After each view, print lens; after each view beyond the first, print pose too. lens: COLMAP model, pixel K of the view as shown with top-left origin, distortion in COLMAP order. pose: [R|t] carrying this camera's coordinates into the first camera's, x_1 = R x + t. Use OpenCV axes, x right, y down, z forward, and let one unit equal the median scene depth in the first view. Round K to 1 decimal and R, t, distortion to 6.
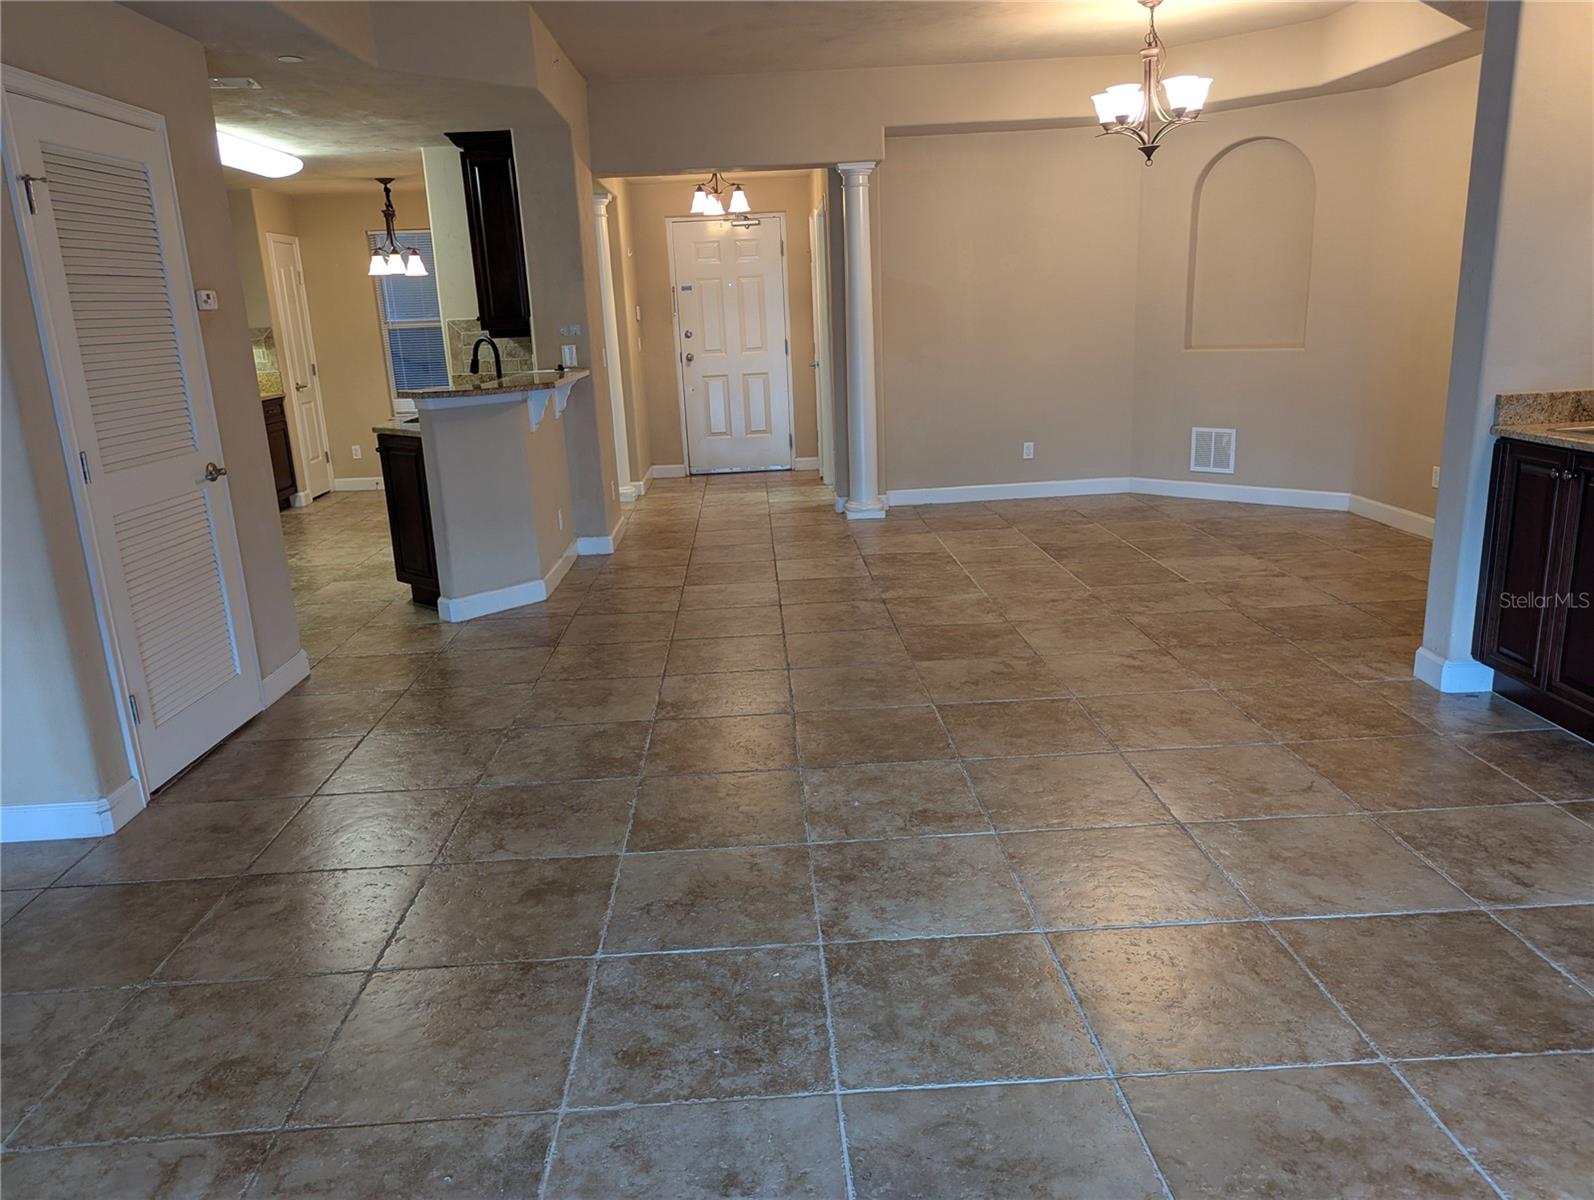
lens RADIAL K [[1124.4, 0, 789.5], [0, 1124.4, 589.9], [0, 0, 1]] dist [0.059166, -0.050170]
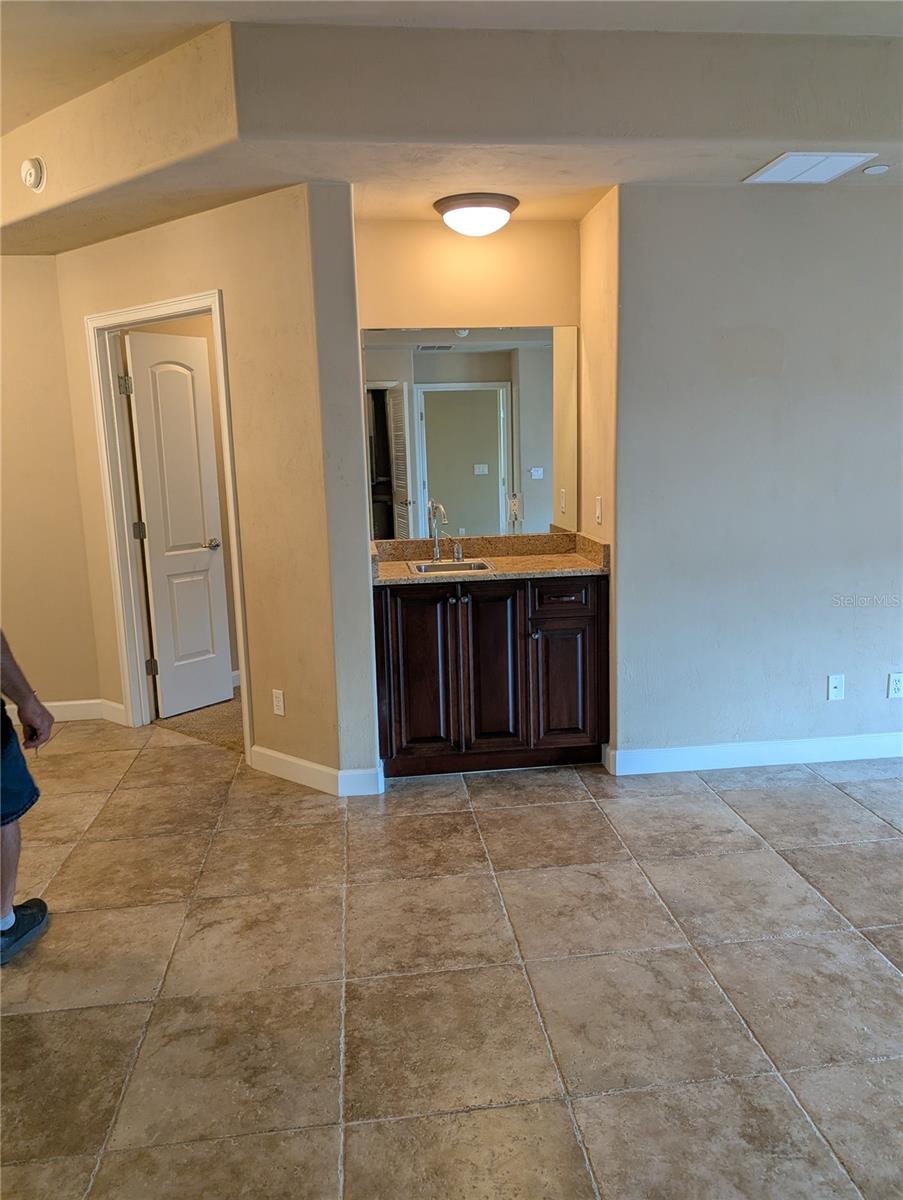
lens RADIAL K [[846.5, 0, 451.5], [0, 846.5, 600.0], [0, 0, 1]] dist [0.059166, -0.050170]
pose [[-0.084296, -0.139101, 0.986684, -0.267794], [0.273519, 0.948943, 0.157148, -0.202022], [-0.958166, 0.283123, -0.041946, 0.793460]]
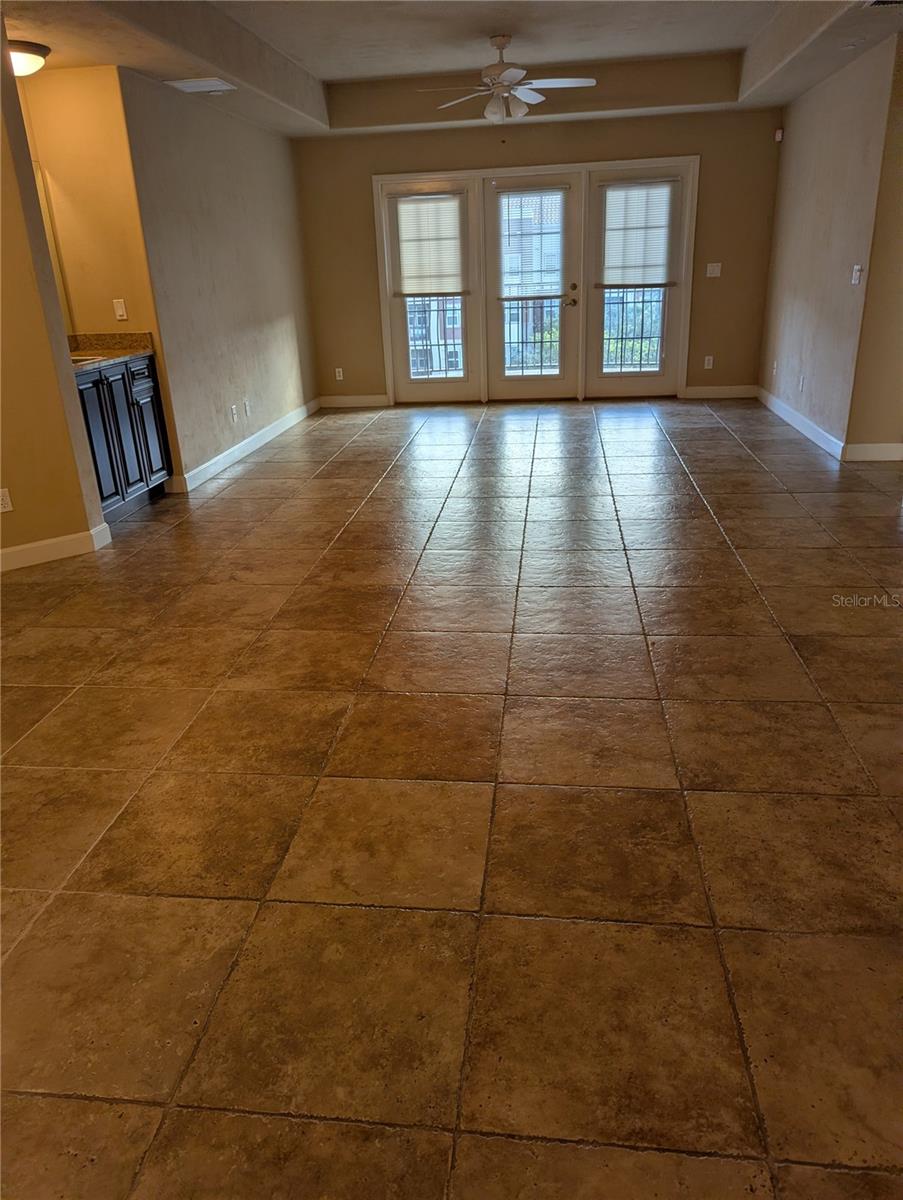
lens RADIAL K [[846.5, 0, 451.5], [0, 846.5, 600.0], [0, 0, 1]] dist [0.059166, -0.050170]
pose [[-0.983853, 0.024686, 0.177266, -0.083935], [0.124383, 0.806475, 0.578038, -0.409677], [-0.128691, 0.590753, -0.796523, 1.687362]]
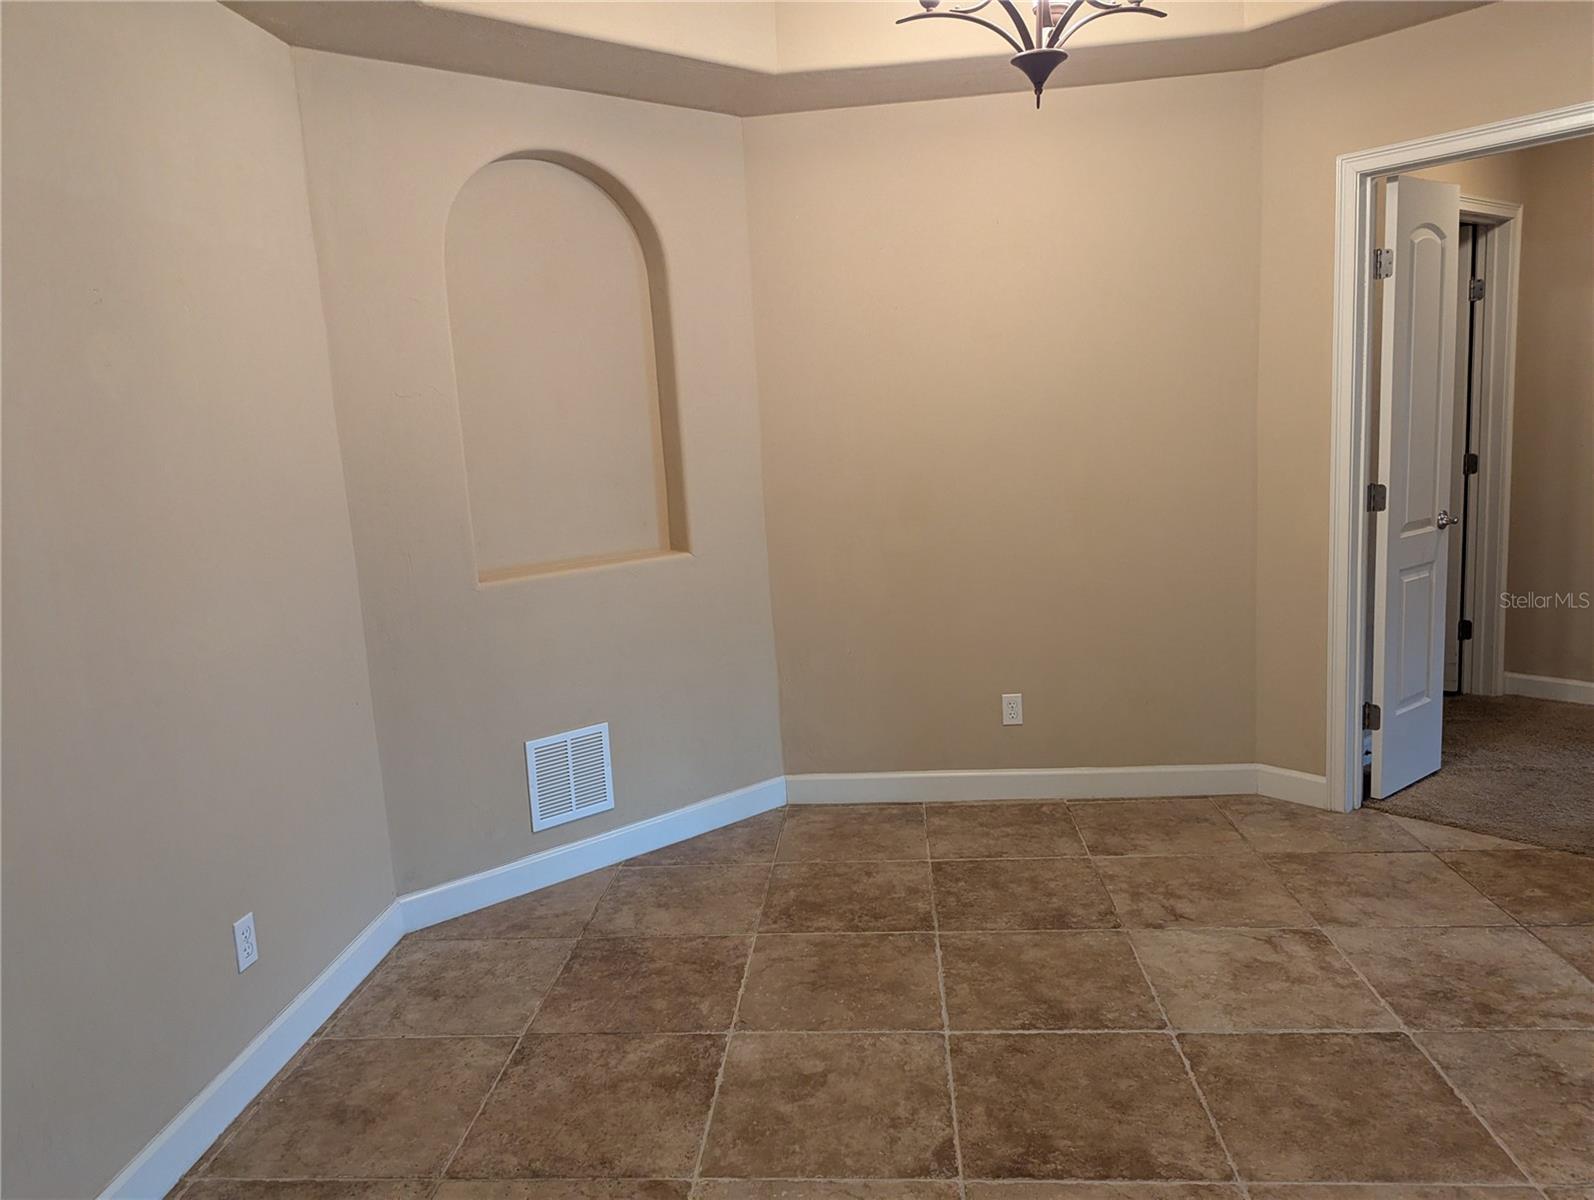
lens RADIAL K [[1124.4, 0, 789.5], [0, 1124.4, 589.9], [0, 0, 1]] dist [0.059166, -0.050170]
pose [[0.122742, -0.108885, 0.986447, -0.122671], [0.294761, 0.953111, 0.068529, -0.337726], [-0.947655, 0.282355, 0.149082, 1.369109]]
